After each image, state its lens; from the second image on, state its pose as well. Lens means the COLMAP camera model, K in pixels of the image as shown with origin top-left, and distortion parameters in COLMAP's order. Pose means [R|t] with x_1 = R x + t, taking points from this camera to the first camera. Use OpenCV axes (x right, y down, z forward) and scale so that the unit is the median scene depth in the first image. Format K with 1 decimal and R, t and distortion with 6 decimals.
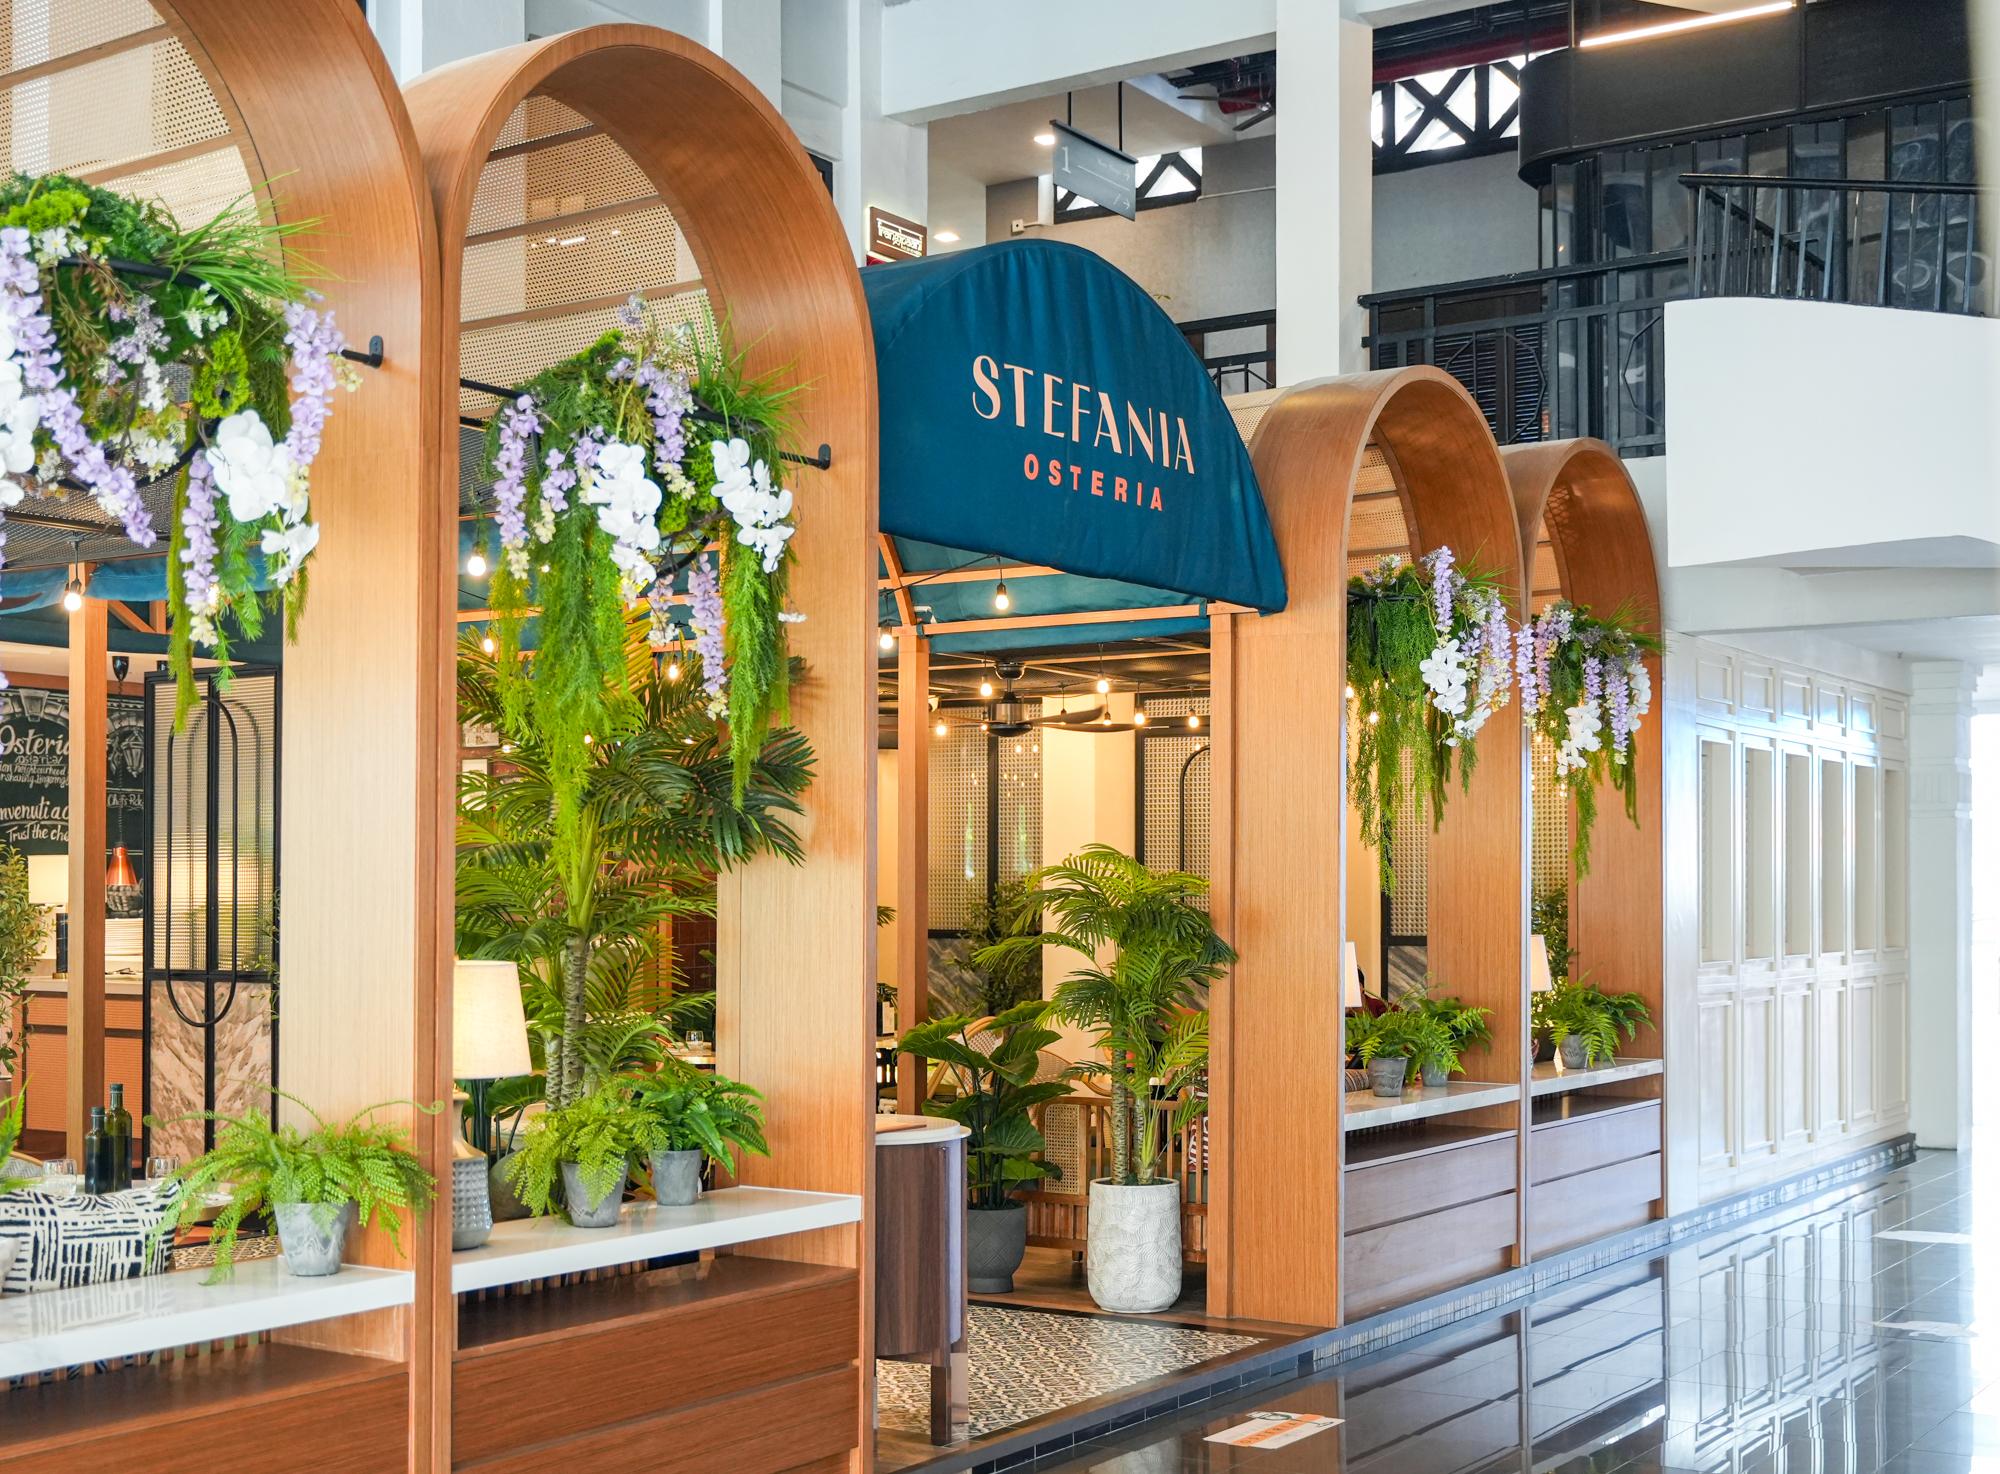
lens RADIAL K [[2433.4, 0, 999.2], [0, 2433.4, 740.3], [0, 0, 1]] dist [0.023423, 0.000000]
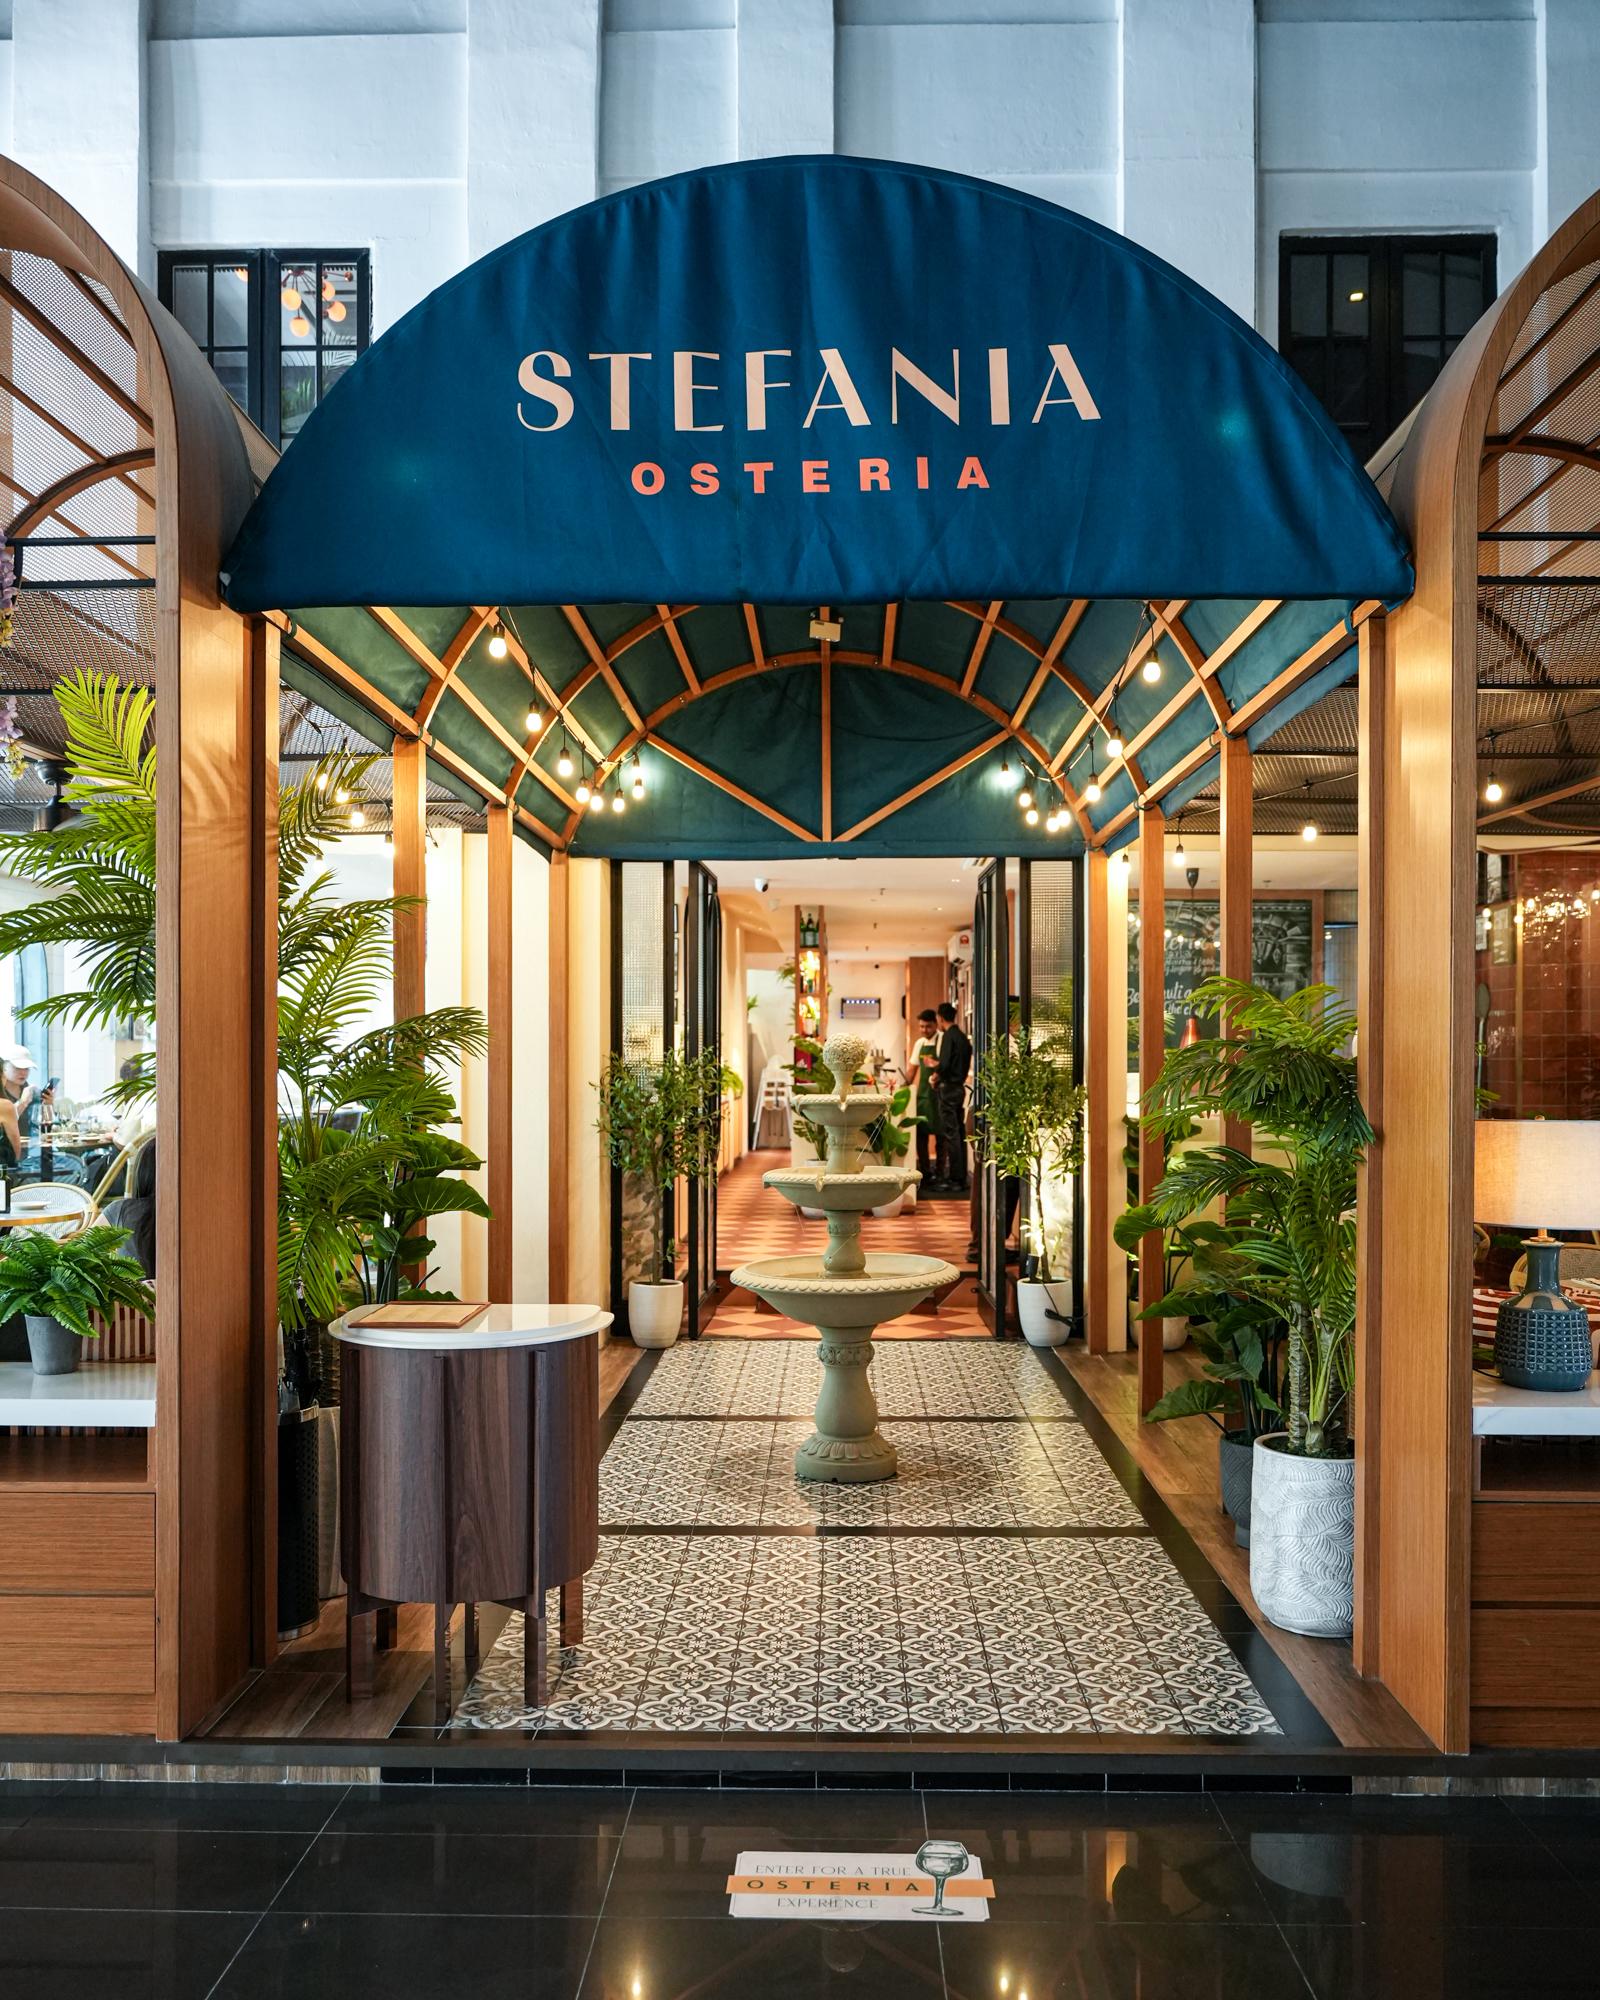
lens RADIAL K [[1585.5, 0, 797.4], [0, 1585.5, 998.6], [0, 0, 1]] dist [0.006642, 0.002093]
pose [[0.526885, -0.040726, -0.848961, 0.432339], [0.060860, 0.998095, -0.010109, 0.054812], [0.847755, -0.046342, 0.528359, 0.732651]]
